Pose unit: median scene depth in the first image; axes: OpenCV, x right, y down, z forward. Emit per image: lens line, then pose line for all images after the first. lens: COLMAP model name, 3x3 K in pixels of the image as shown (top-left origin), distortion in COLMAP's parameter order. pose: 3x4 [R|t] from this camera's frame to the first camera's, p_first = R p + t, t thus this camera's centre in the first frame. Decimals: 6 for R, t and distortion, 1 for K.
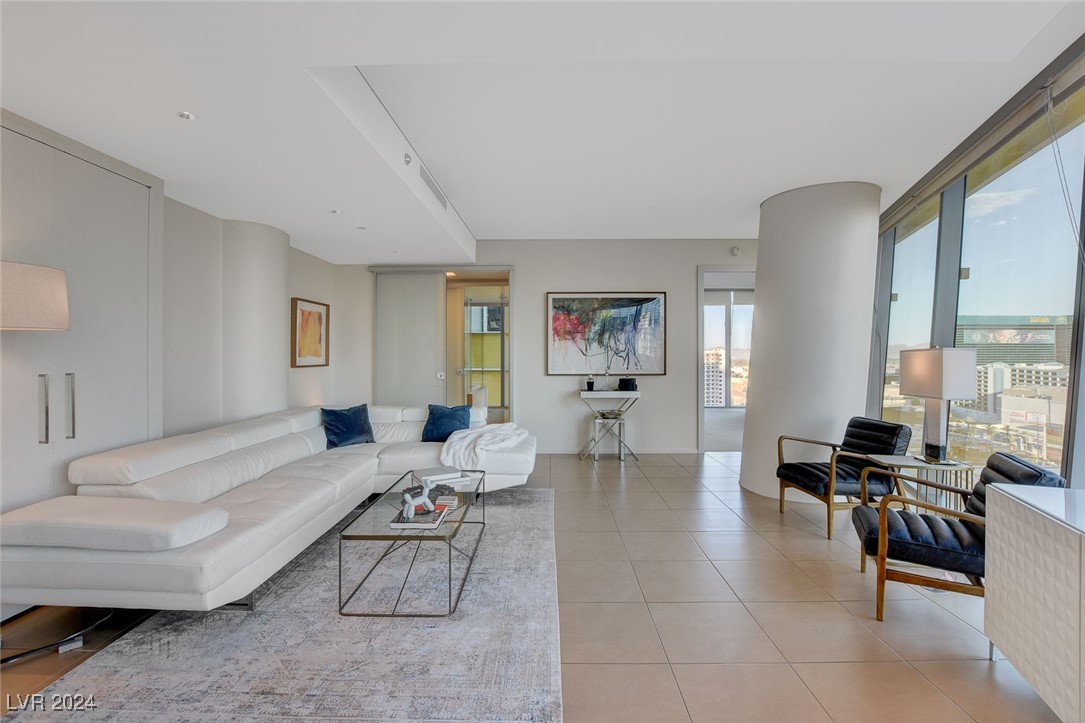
lens RADIAL K [[478.8, 0, 544.0], [0, 478.8, 356.1], [0, 0, 1]] dist [-0.030936, 0.003774]
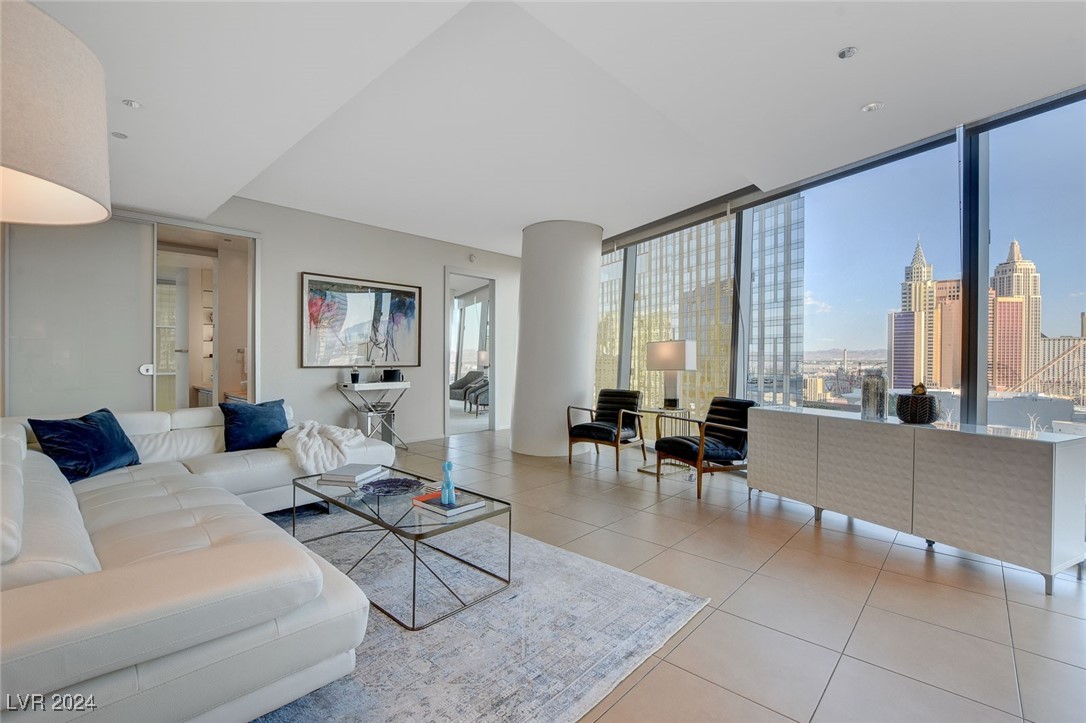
lens RADIAL K [[479.2, 0, 536.8], [0, 479.2, 364.1], [0, 0, 1]] dist [-0.030936, 0.003774]
pose [[0.675525, -0.004943, 0.737320, -0.467518], [-0.000205, 0.999976, 0.006892, 0.037051], [-0.737337, -0.004807, 0.675508, 0.145104]]
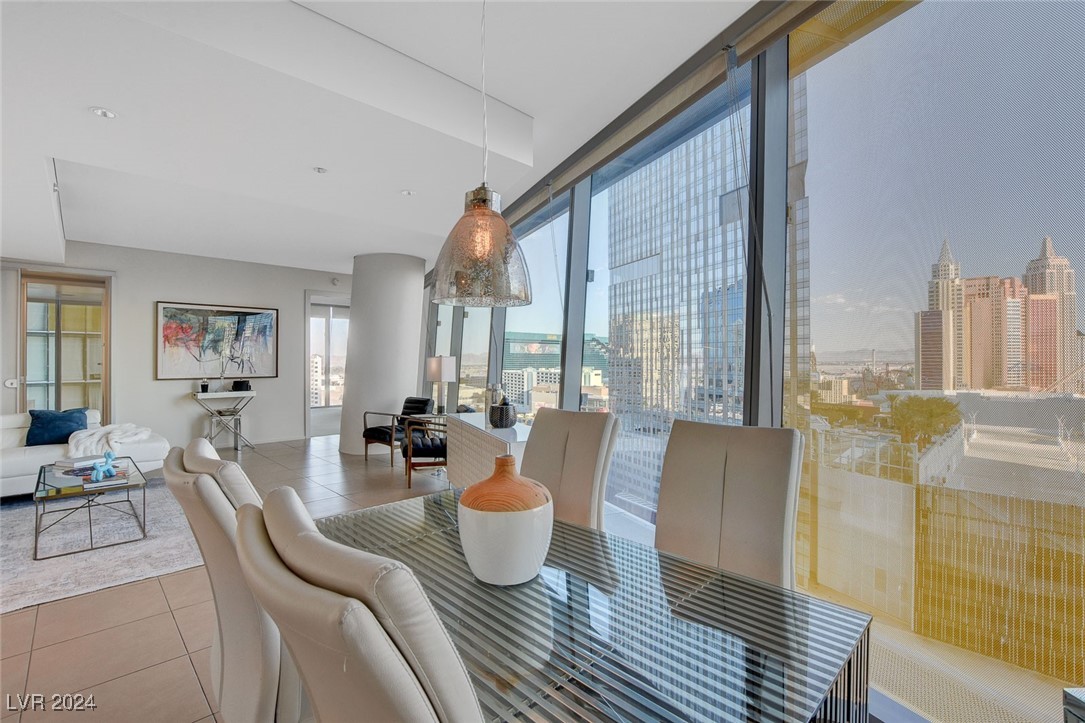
lens RADIAL K [[478.8, 0, 539.3], [0, 478.8, 361.7], [0, 0, 1]] dist [-0.030936, 0.003774]
pose [[0.702863, -0.001676, 0.711323, -0.188050], [0.004405, 0.999988, -0.001996, 0.007661], [-0.711311, 0.004536, 0.702863, -0.447980]]
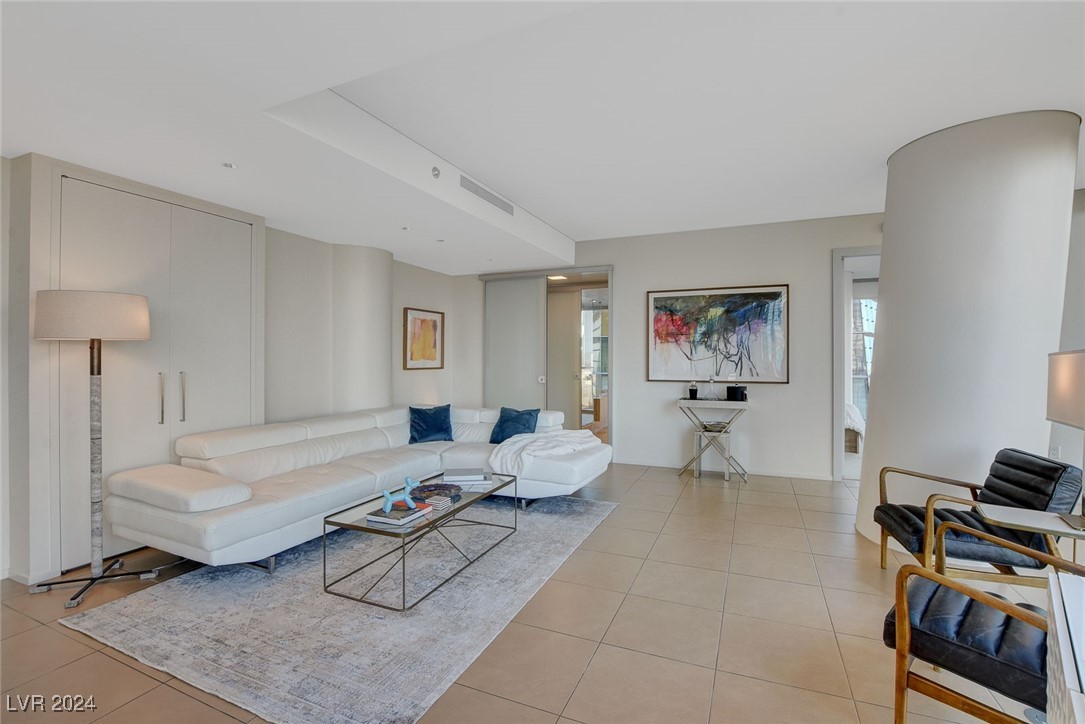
lens RADIAL K [[478.8, 0, 548.8], [0, 478.8, 365.6], [0, 0, 1]] dist [-0.030936, 0.003774]
pose [[0.922809, 0.006571, -0.385201, 0.255923], [-0.002344, 0.999932, 0.011442, -0.000208], [0.385250, -0.009656, 0.922762, 0.091007]]
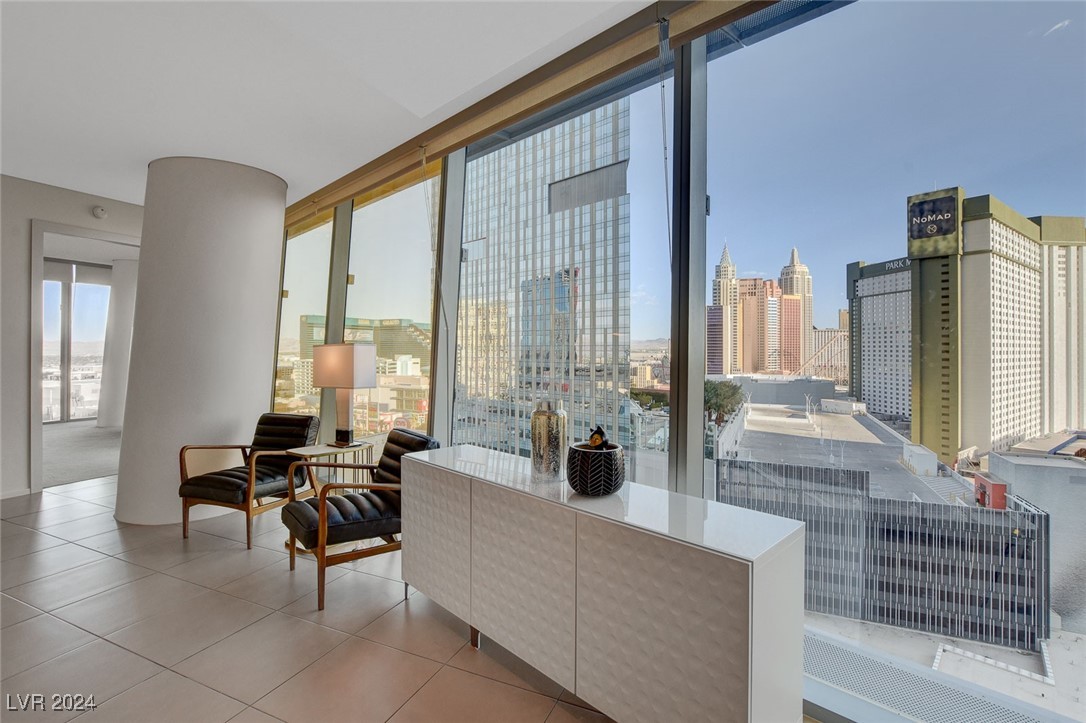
lens RADIAL K [[503.7, 0, 539.3], [0, 503.7, 345.8], [0, 0, 1]] dist [-0.024054, 0.008501]
pose [[0.404671, 0.005939, 0.914443, -0.044433], [0.003254, 0.999963, -0.007934, 0.000006], [-0.914457, 0.006186, 0.404636, 0.061380]]
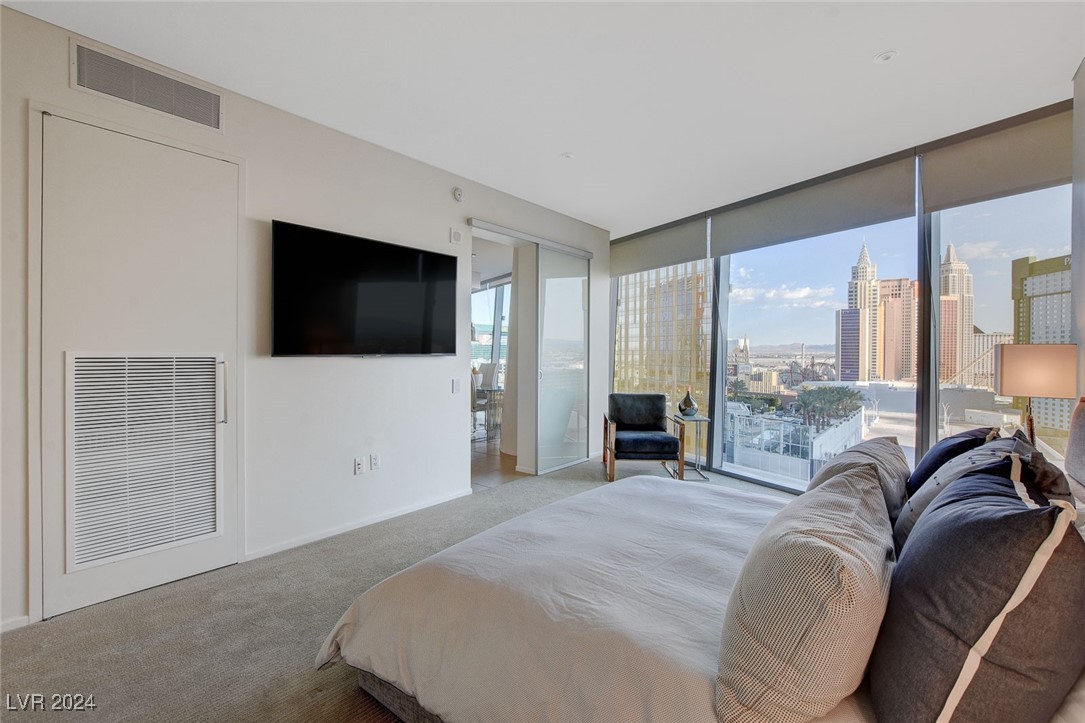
lens RADIAL K [[478.8, 0, 536.9], [0, 478.8, 356.2], [0, 0, 1]] dist [-0.030936, 0.003774]
pose [[0.624959, -0.001684, 0.780655, -1.403372], [-0.001873, 0.999992, 0.003656, 0.033409], [-0.780655, -0.003747, 0.624951, -1.547800]]
